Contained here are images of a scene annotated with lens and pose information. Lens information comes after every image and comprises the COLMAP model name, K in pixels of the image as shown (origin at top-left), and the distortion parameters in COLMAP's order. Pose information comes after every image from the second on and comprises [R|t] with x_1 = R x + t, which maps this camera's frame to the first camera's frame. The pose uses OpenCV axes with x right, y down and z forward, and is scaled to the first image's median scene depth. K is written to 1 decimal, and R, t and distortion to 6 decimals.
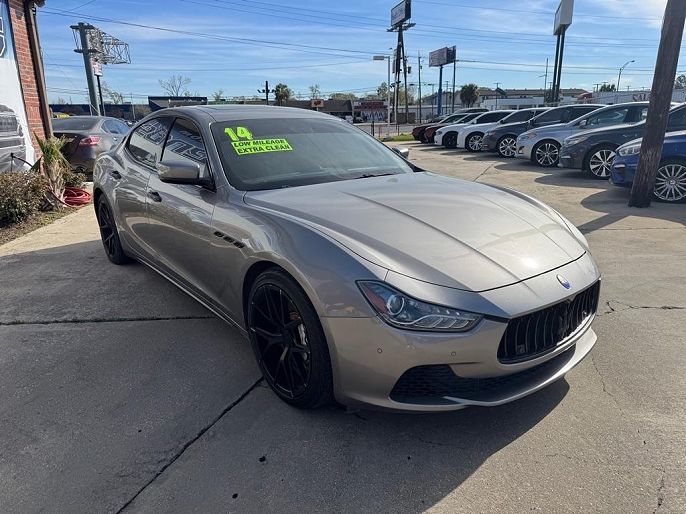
lens RADIAL K [[471.1, 0, 343.0], [0, 471.1, 257.0], [0, 0, 1]] dist [0.015035, -0.027002]
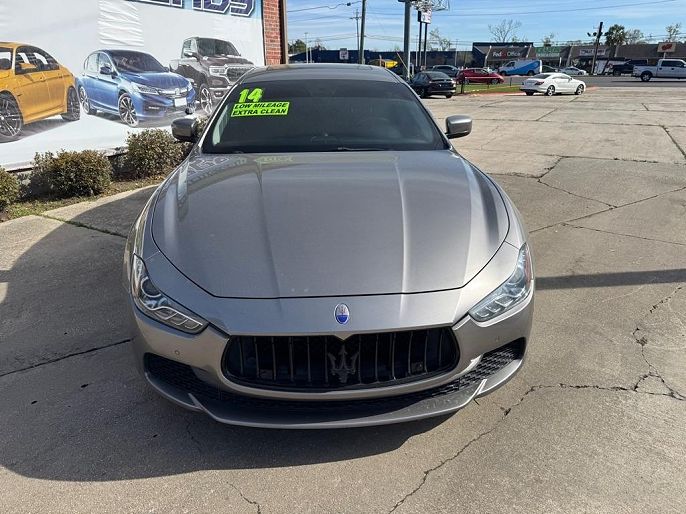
lens RADIAL K [[471.1, 0, 343.0], [0, 471.1, 257.0], [0, 0, 1]] dist [0.015035, -0.027002]
pose [[0.824538, 0.216157, -0.522890, 0.556533], [-0.163415, 0.975743, 0.145676, -0.099103], [0.541695, -0.034667, 0.839860, 0.228174]]
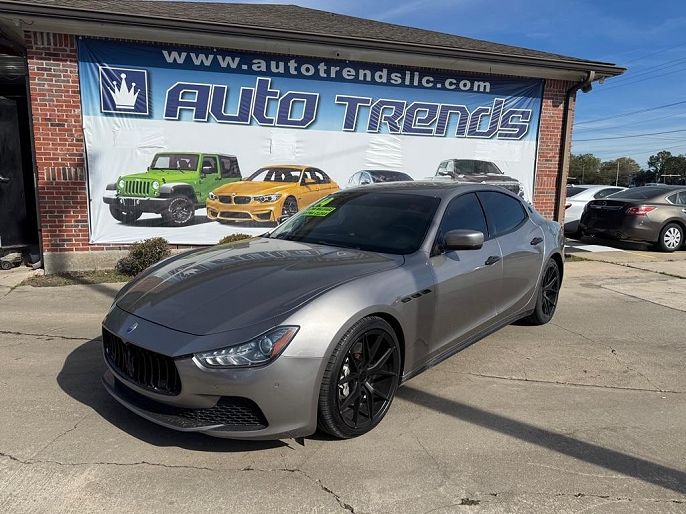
lens RADIAL K [[457.5, 0, 332.4], [0, 457.5, 259.9], [0, 0, 1]] dist [0.085496, -0.121033]
pose [[0.182007, 0.170491, -0.968404, 1.096473], [-0.292076, 0.949777, 0.112318, -0.252017], [0.938917, 0.262405, 0.222662, 0.766018]]
